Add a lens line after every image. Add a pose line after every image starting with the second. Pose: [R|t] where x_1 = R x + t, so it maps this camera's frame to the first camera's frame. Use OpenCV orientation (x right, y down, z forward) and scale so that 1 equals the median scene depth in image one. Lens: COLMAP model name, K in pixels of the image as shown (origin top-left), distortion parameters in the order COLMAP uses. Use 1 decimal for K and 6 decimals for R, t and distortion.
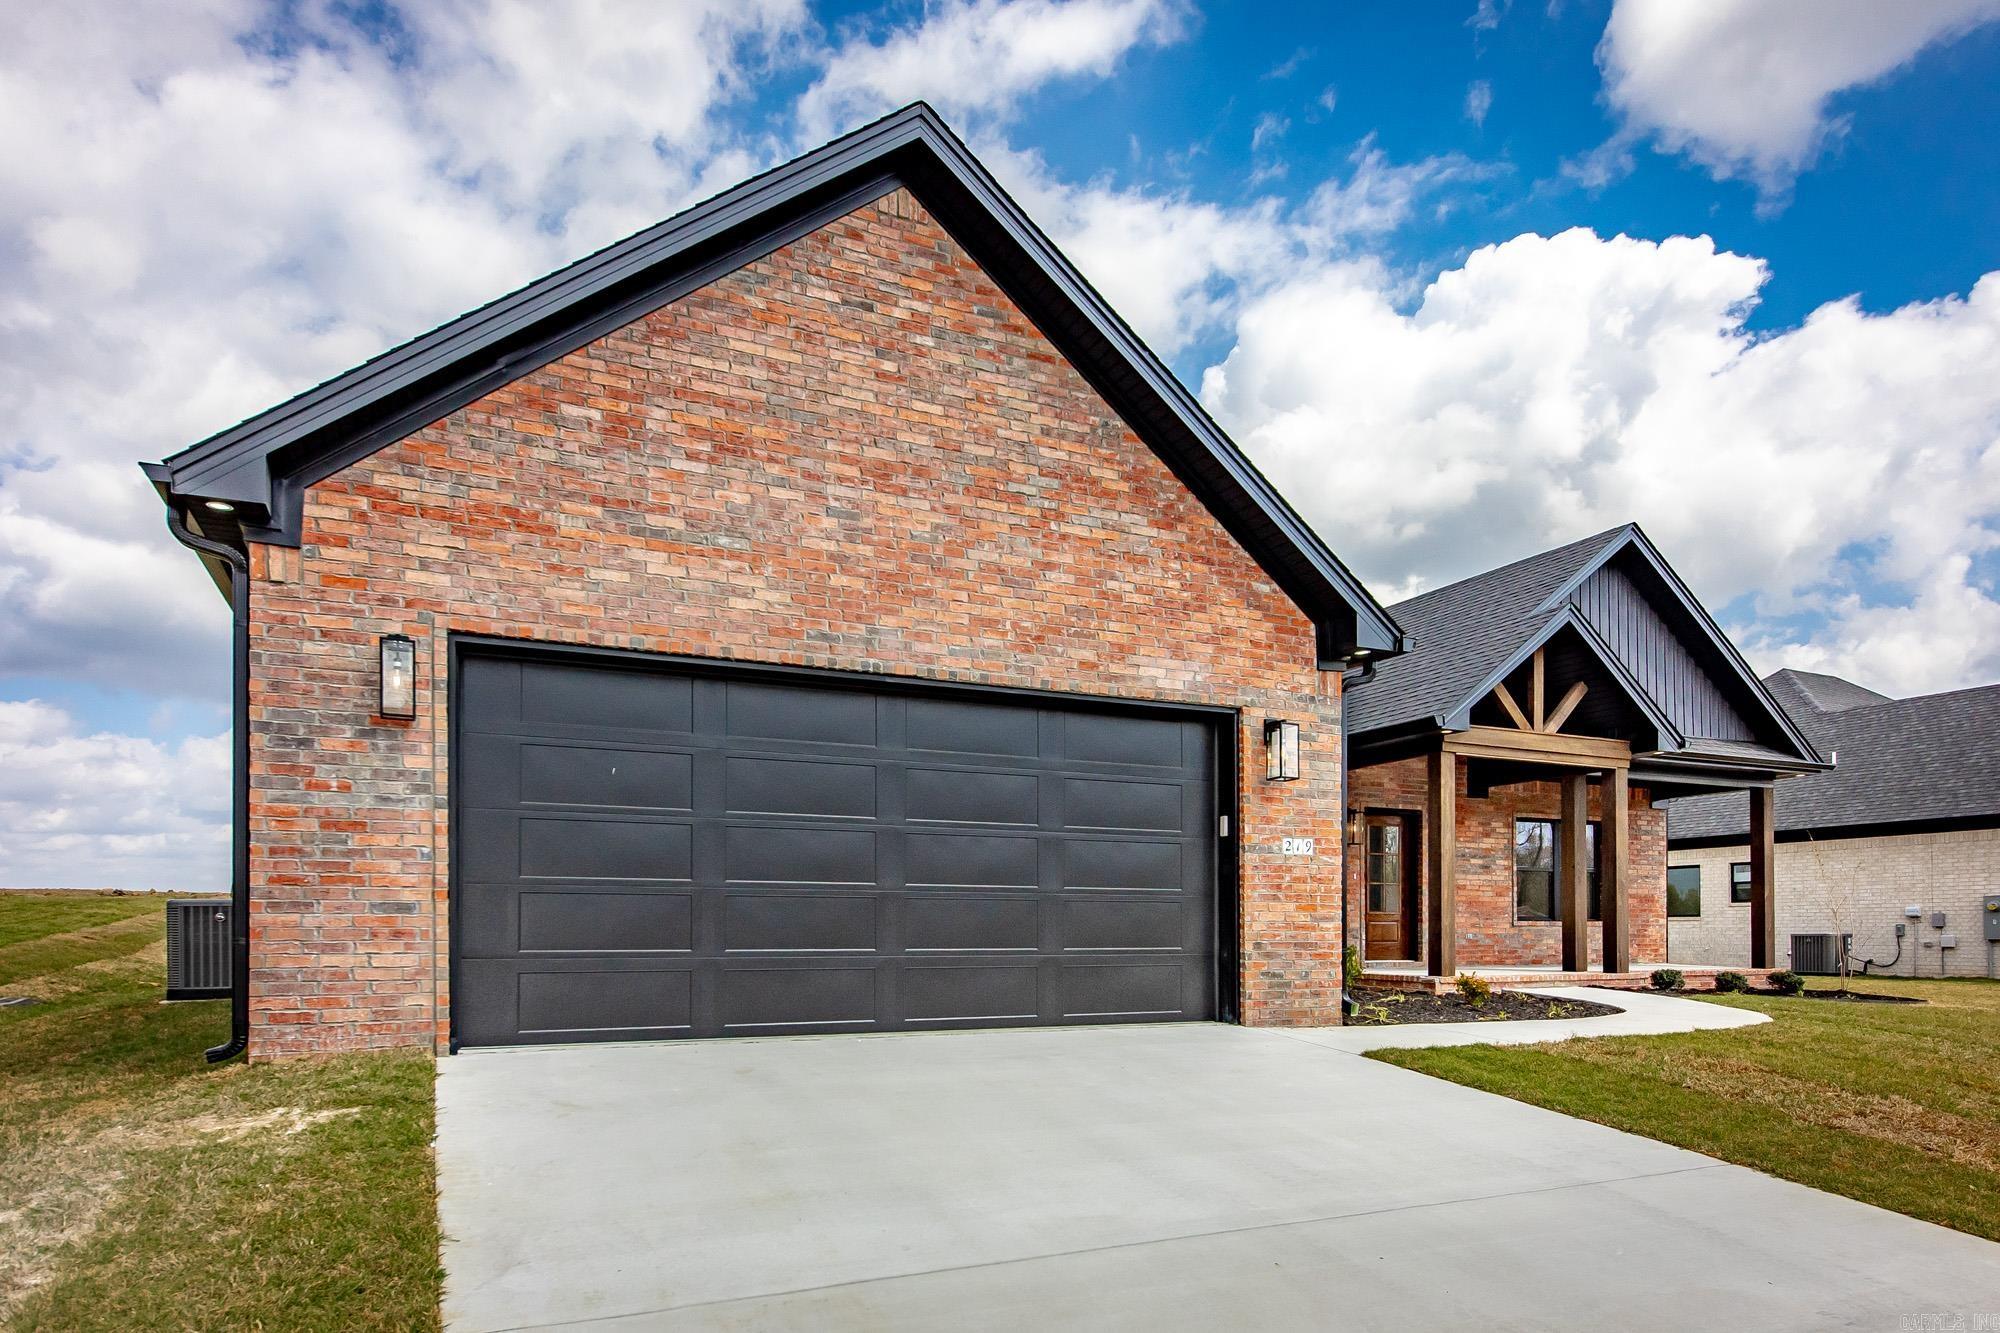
lens RADIAL K [[1149.8, 0, 943.2], [0, 1149.8, 916.5], [0, 0, 1]] dist [0.003564, 0.000987]
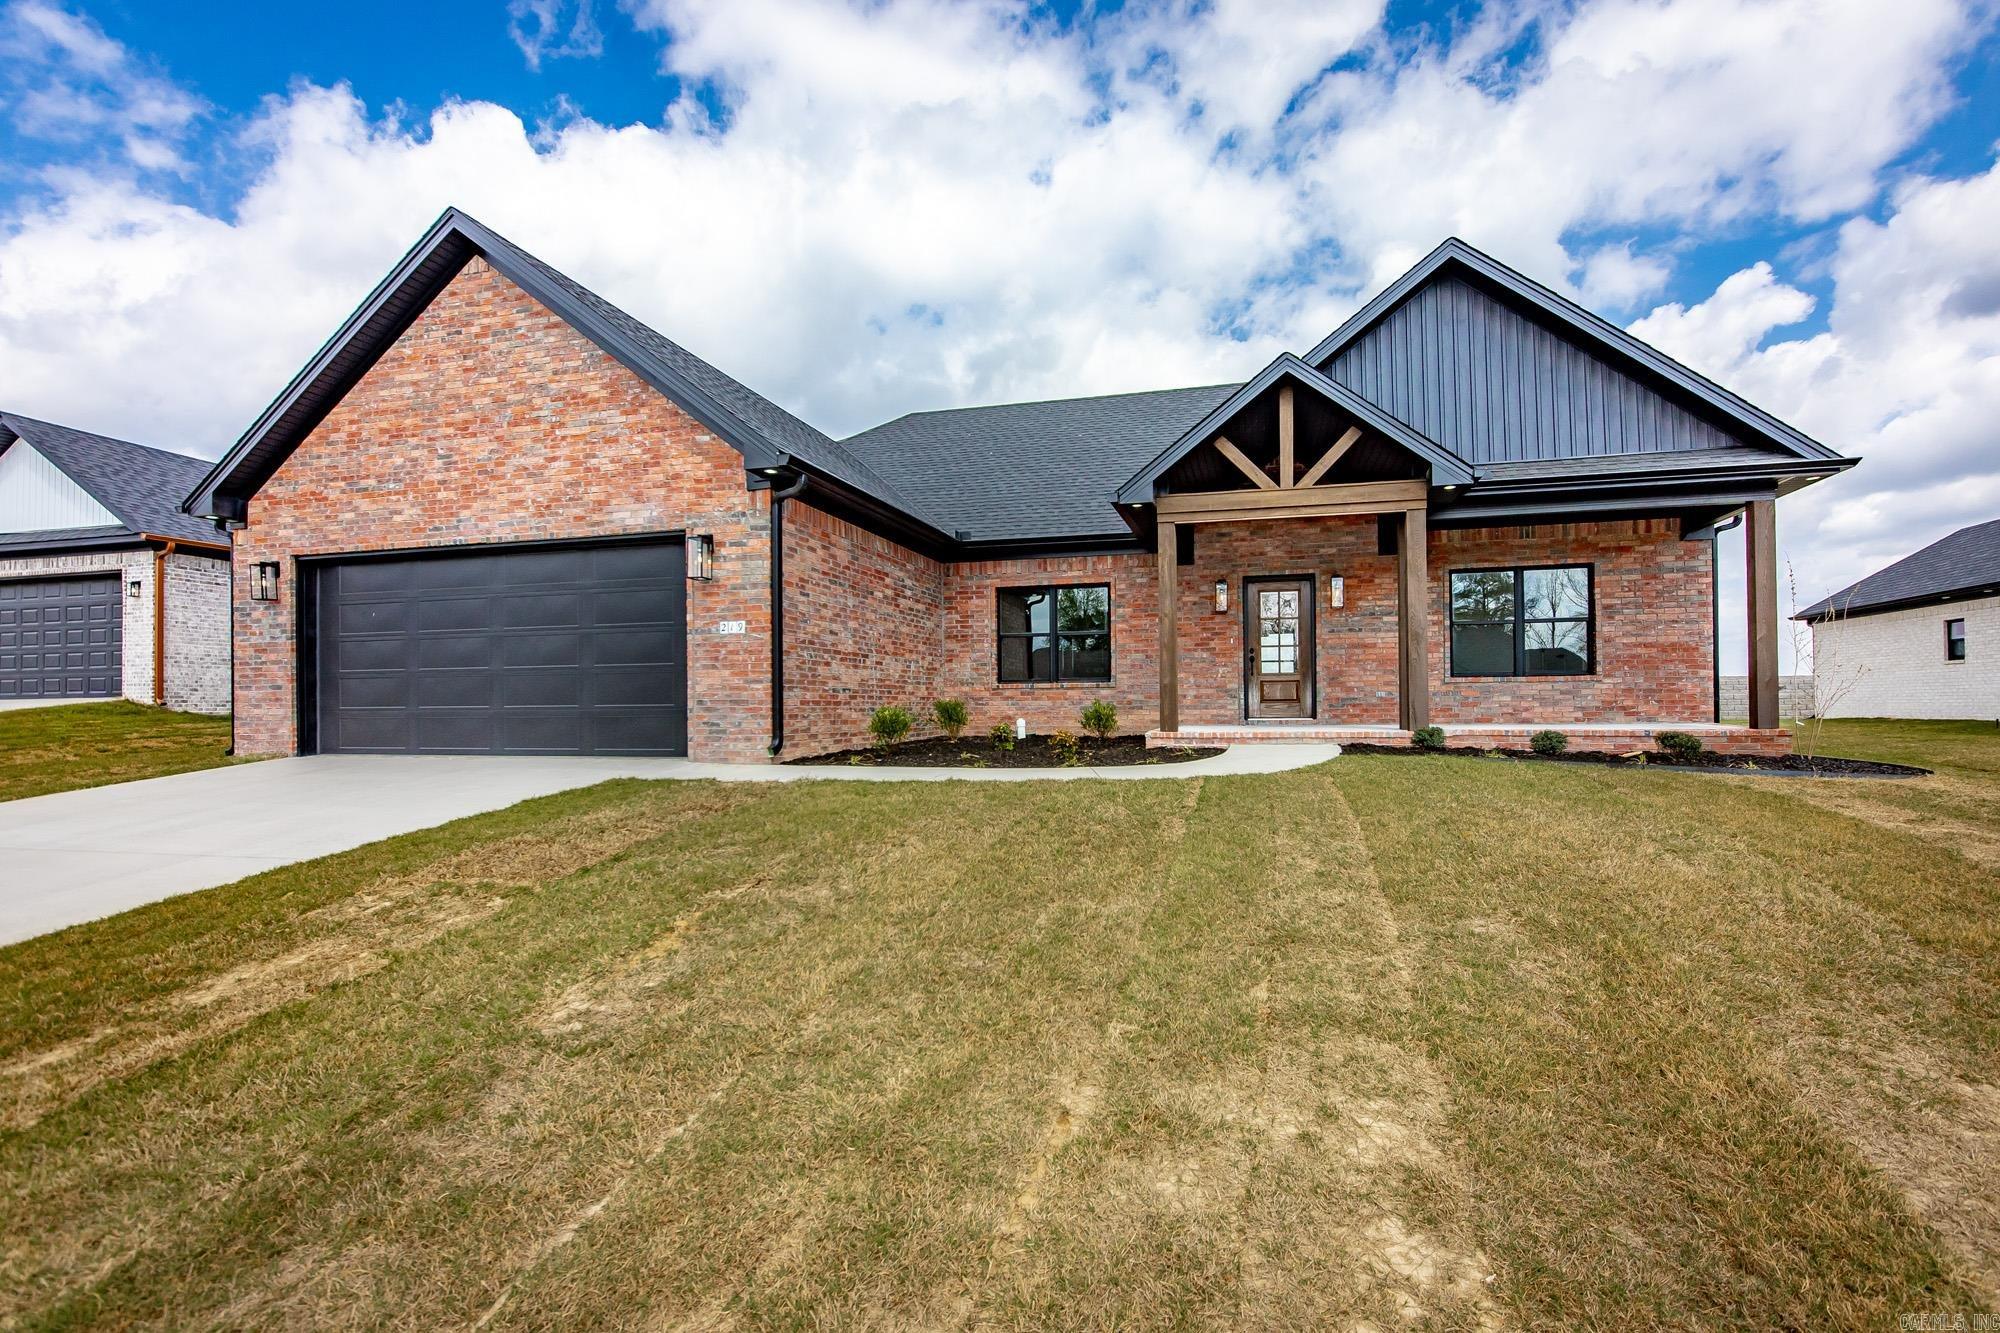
lens RADIAL K [[829.9, 0, 1061.3], [0, 829.9, 698.0], [0, 0, 1]] dist [-0.006512, -0.000629]
pose [[0.803833, -0.013213, -0.594708, 1.237701], [0.017671, 0.999842, 0.001671, 0.026816], [0.594593, -0.011853, 0.803940, 0.480678]]
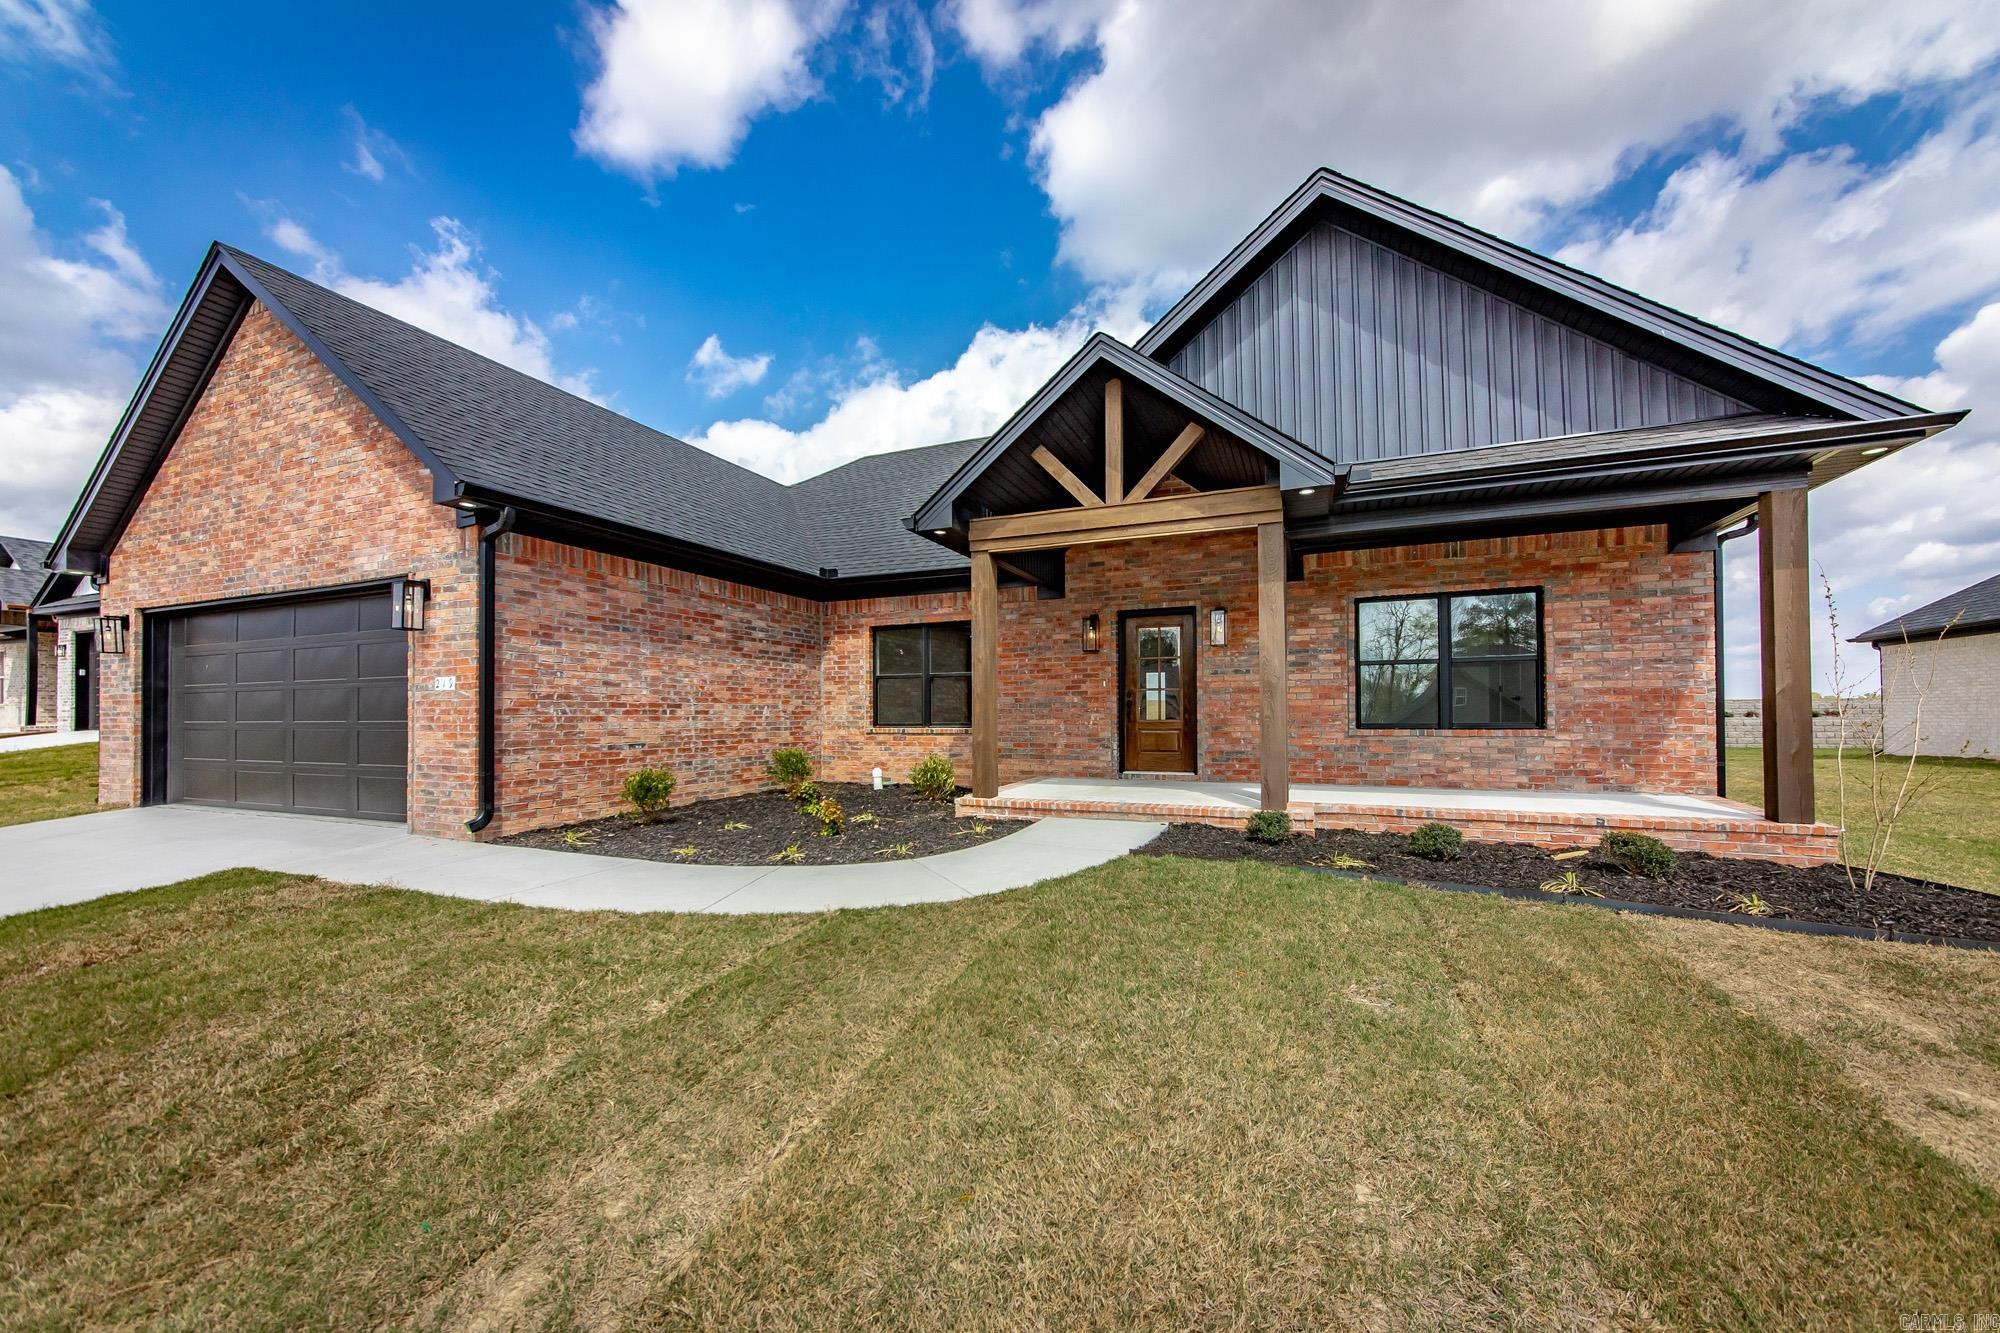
lens RADIAL K [[696.9, 0, 1030.9], [0, 696.9, 704.3], [0, 0, 1]] dist [0.001036, 0.000205]
pose [[0.710478, -0.015786, -0.703543, 1.292035], [0.016456, 0.999848, -0.005817, -0.027146], [0.703527, -0.007445, 0.710629, 0.960873]]
